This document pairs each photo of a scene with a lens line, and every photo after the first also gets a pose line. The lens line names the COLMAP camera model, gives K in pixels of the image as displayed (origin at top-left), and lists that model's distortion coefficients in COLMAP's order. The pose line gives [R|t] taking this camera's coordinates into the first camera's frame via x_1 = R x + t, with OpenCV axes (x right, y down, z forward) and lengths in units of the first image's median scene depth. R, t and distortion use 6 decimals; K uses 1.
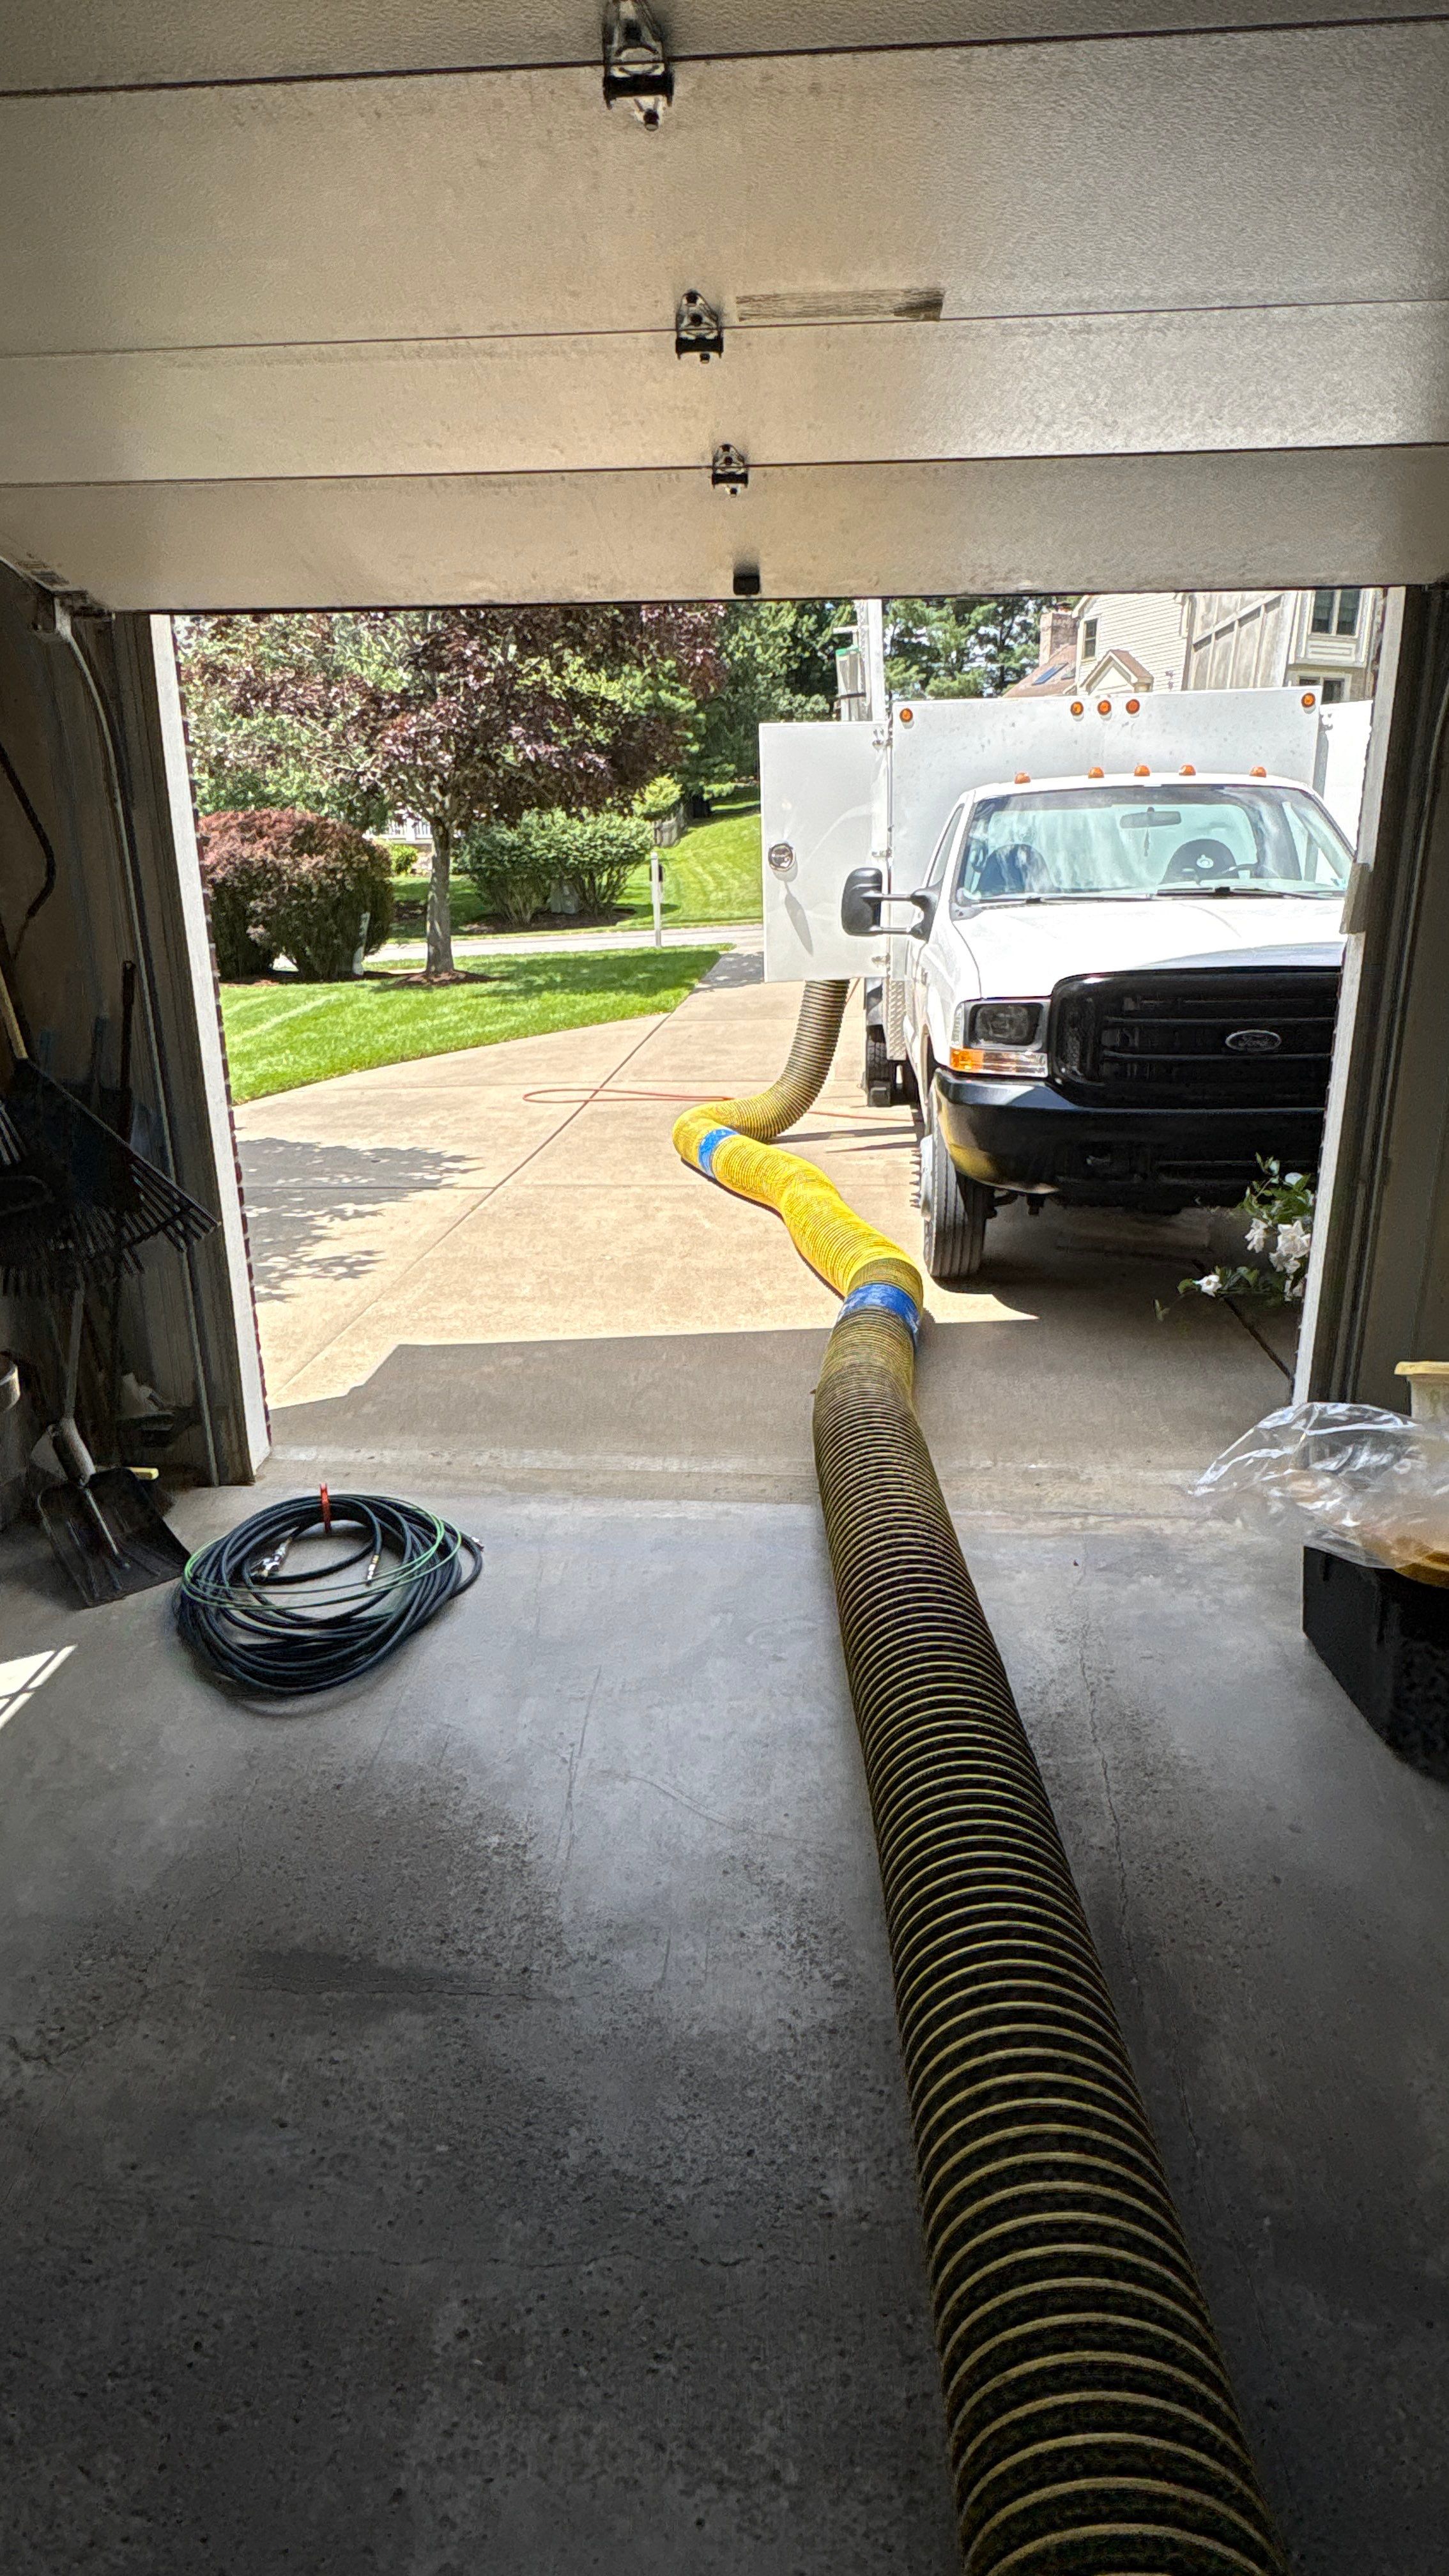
lens RADIAL K [[1383.1, 0, 739.0], [0, 1383.1, 1296.4], [0, 0, 1]] dist [0.001513, 0.001285]
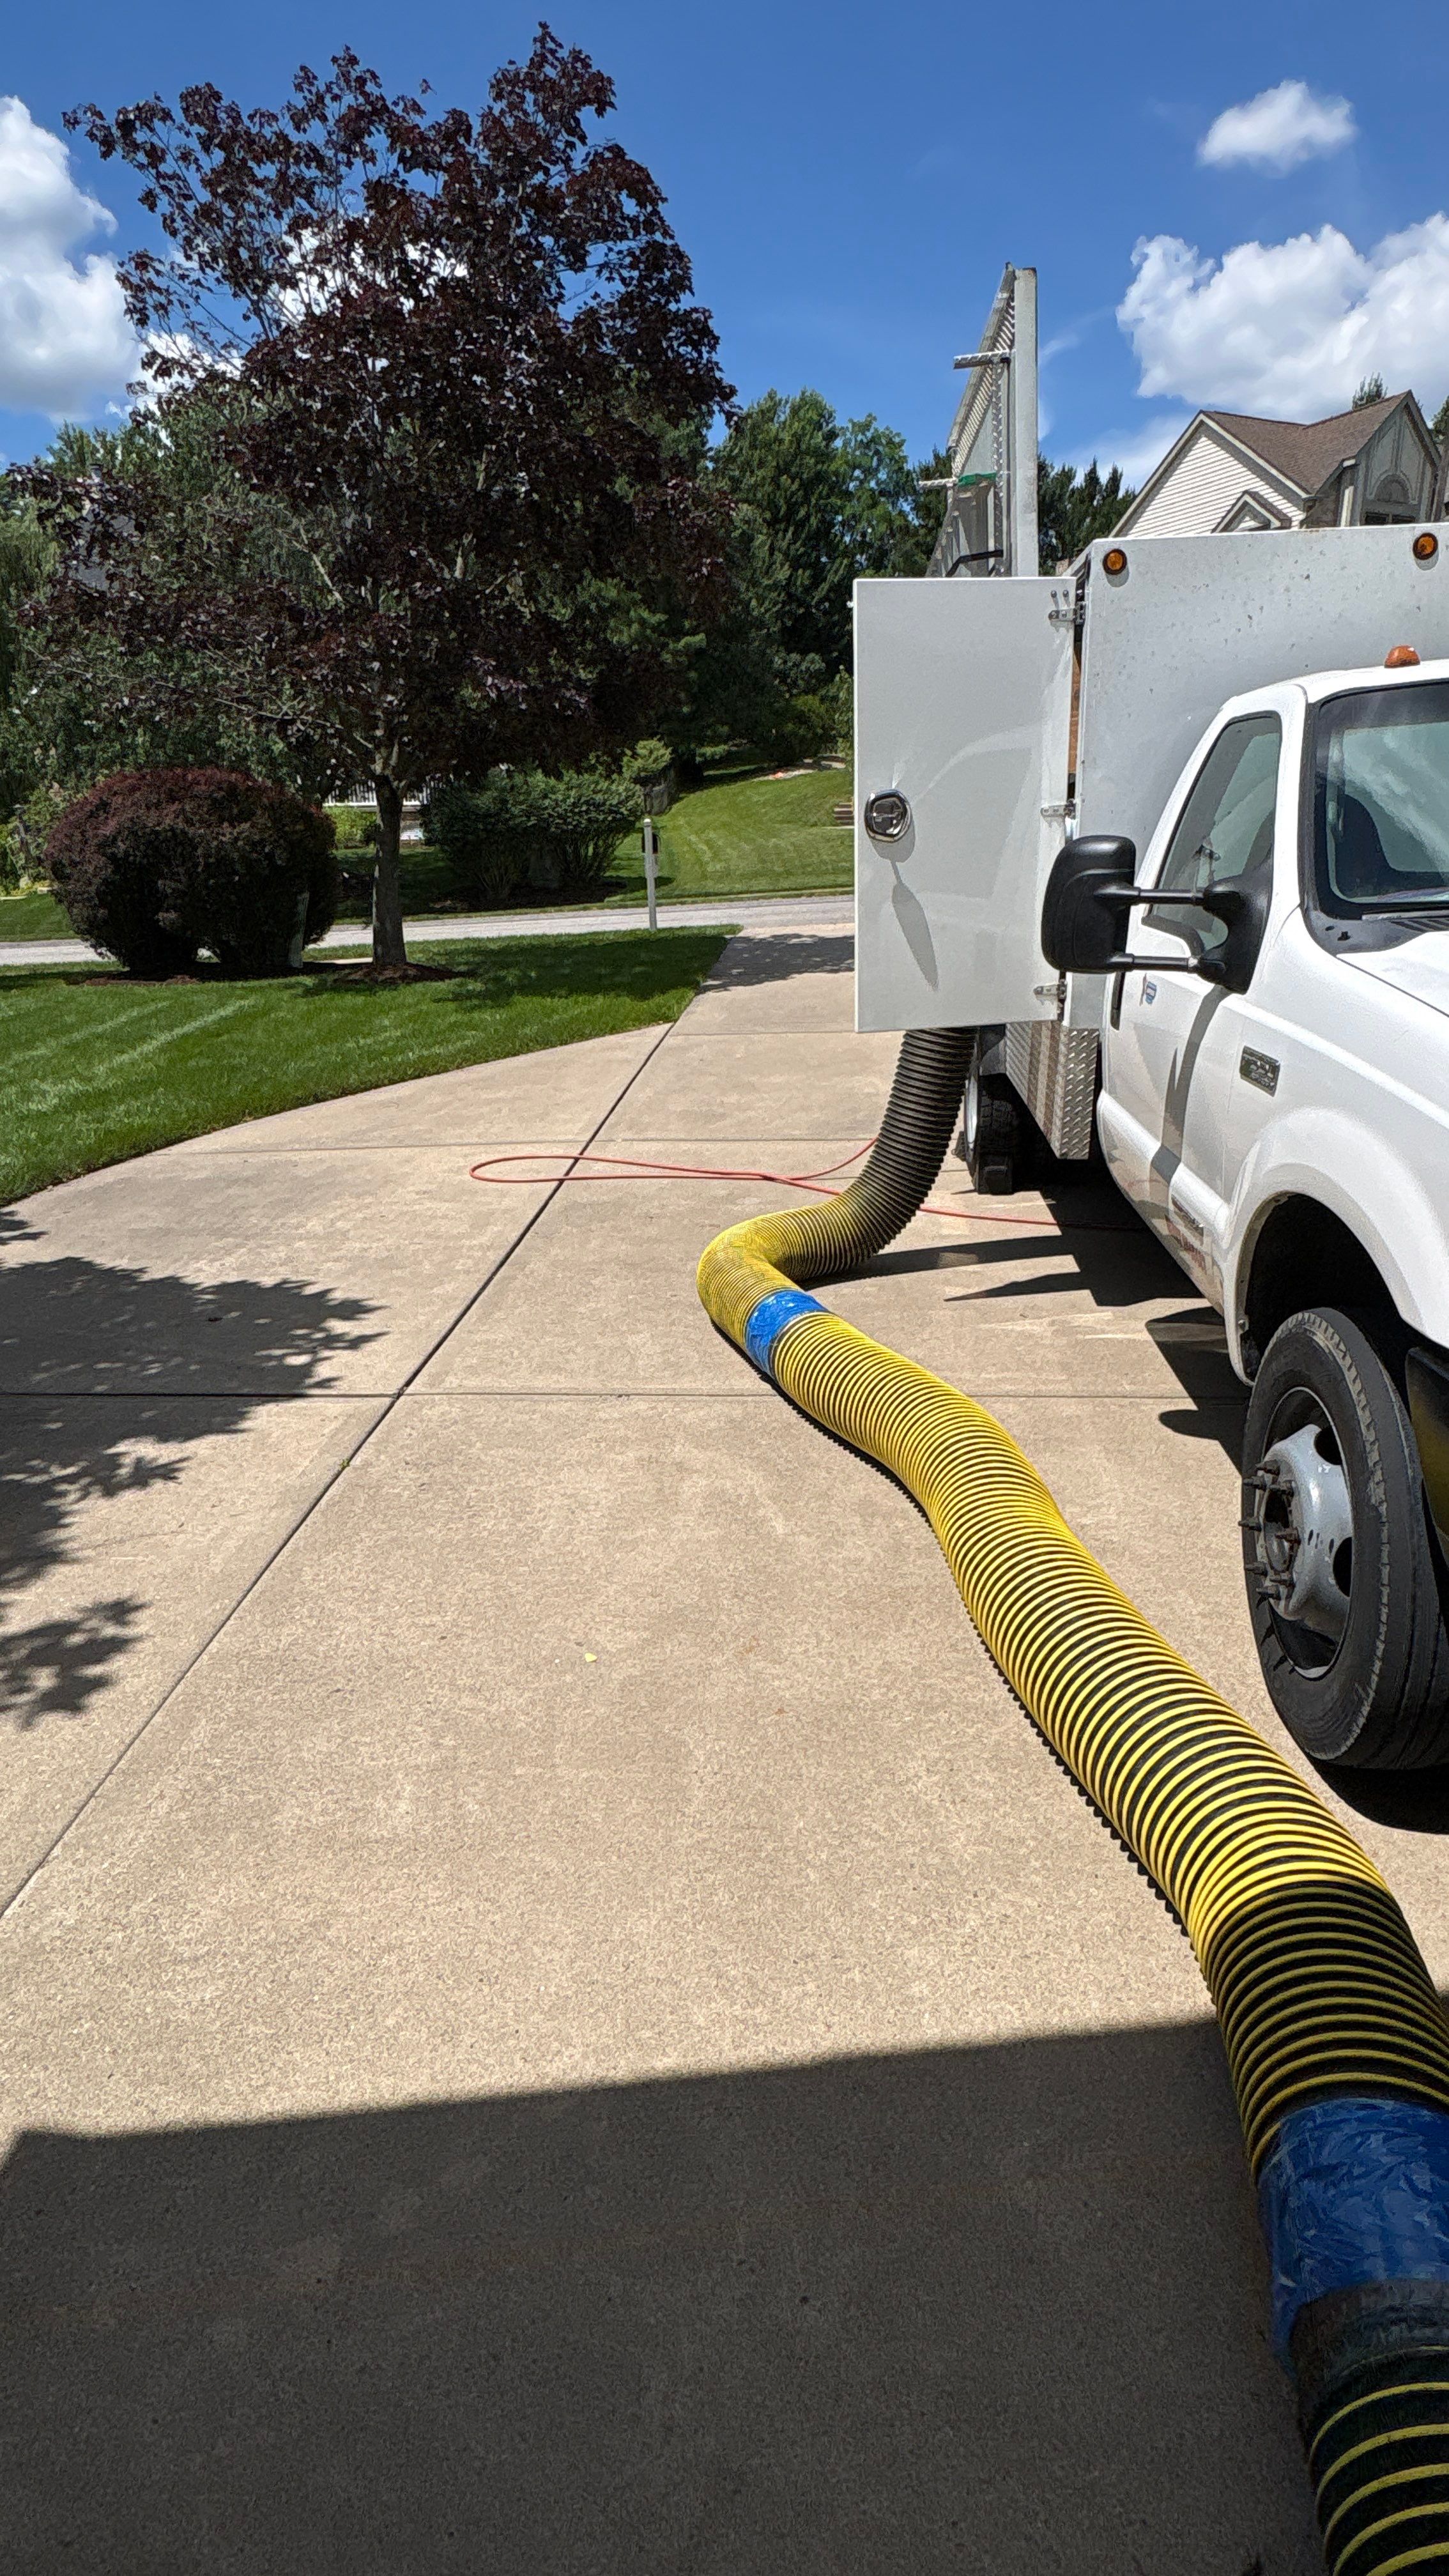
lens RADIAL K [[1305.7, 0, 724.5], [0, 1305.7, 1288.0], [0, 0, 1]] dist [-0.003342, 0.000010]
pose [[0.999990, -0.004393, 0.001033, -0.019949], [0.004357, 0.999447, 0.032958, -0.072161], [-0.001177, -0.032953, 0.999456, 0.232116]]
